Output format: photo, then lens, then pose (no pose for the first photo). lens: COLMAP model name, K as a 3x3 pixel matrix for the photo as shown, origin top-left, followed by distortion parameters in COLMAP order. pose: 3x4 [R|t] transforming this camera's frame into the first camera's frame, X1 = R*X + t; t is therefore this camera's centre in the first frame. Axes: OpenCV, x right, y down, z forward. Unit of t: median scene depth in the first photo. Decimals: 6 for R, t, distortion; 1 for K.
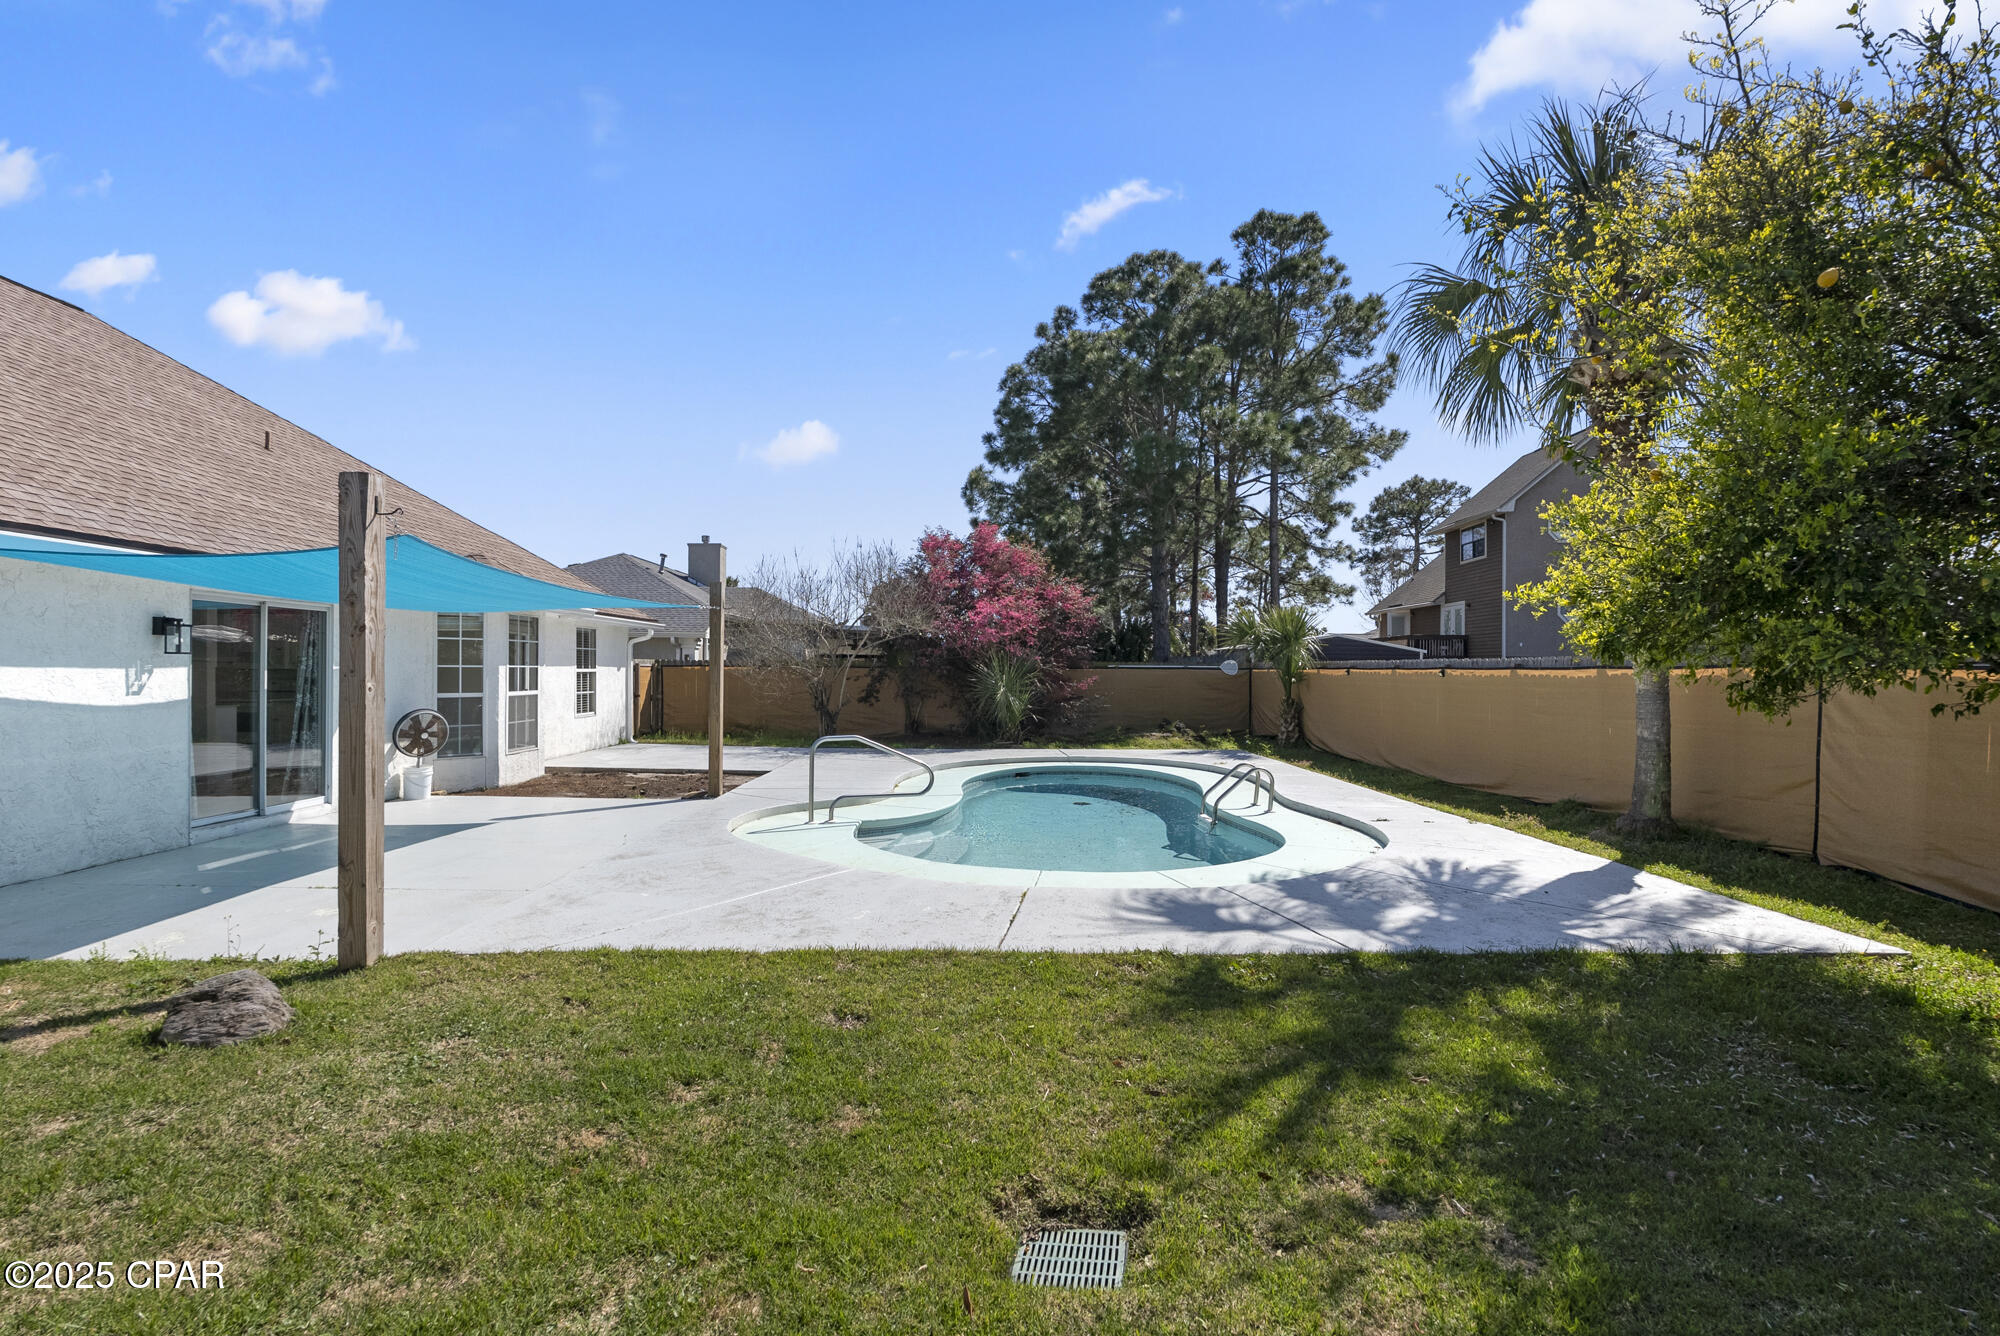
lens RADIAL K [[932.6, 0, 1007.7], [0, 932.6, 669.6], [0, 0, 1]] dist [-0.002404, 0.001867]
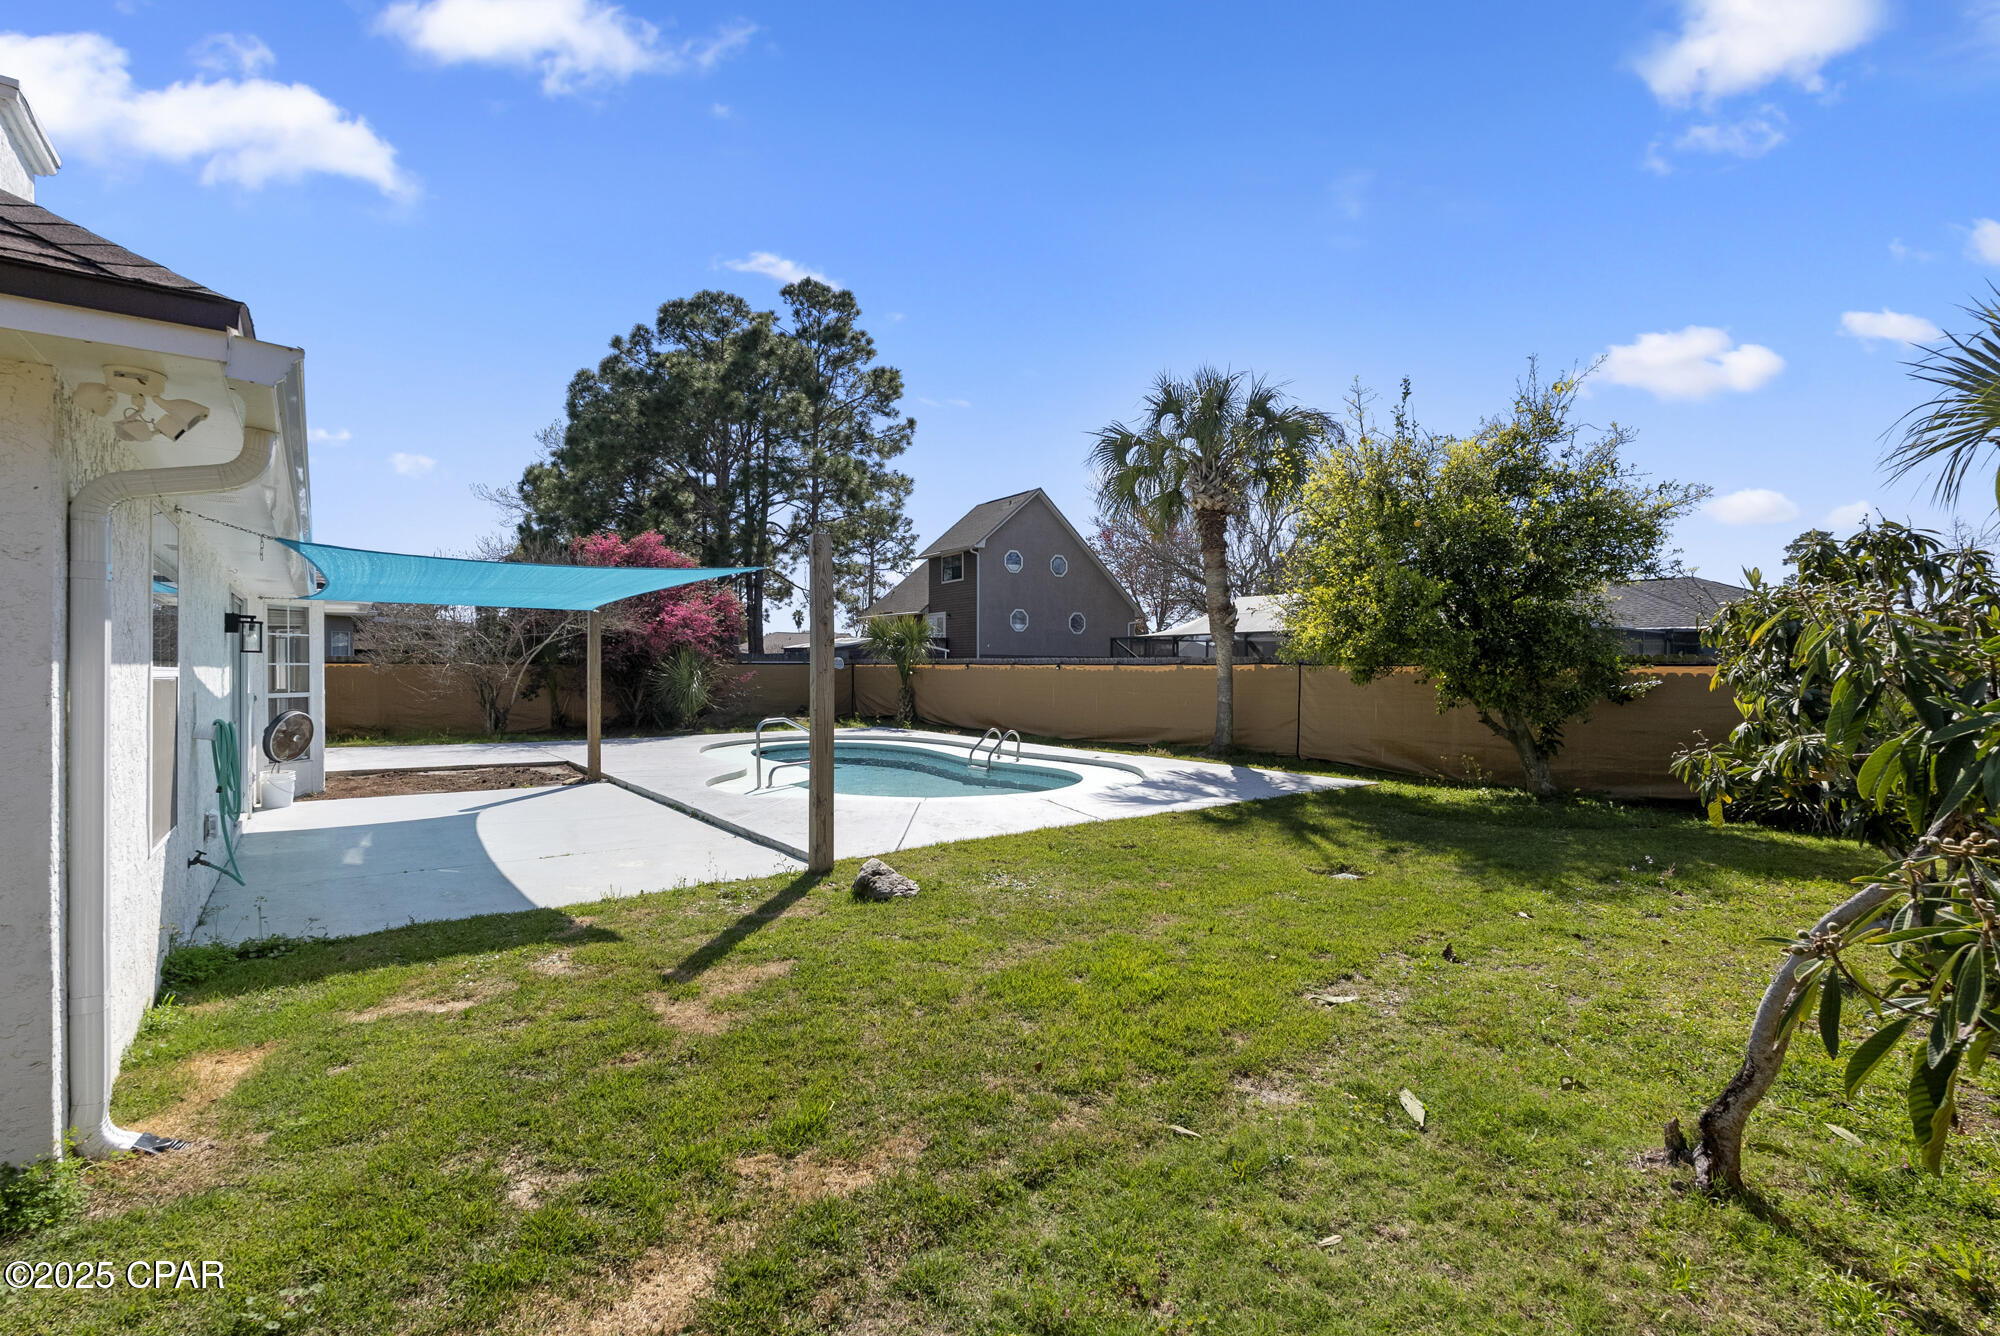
lens RADIAL K [[877.9, 0, 980.9], [0, 877.9, 670.9], [0, 0, 1]] dist [-0.003067, -0.001055]
pose [[0.820283, -0.007232, 0.571912, -0.194215], [0.002528, 0.999956, 0.009019, -0.001828], [-0.571953, -0.005952, 0.820265, -0.047154]]
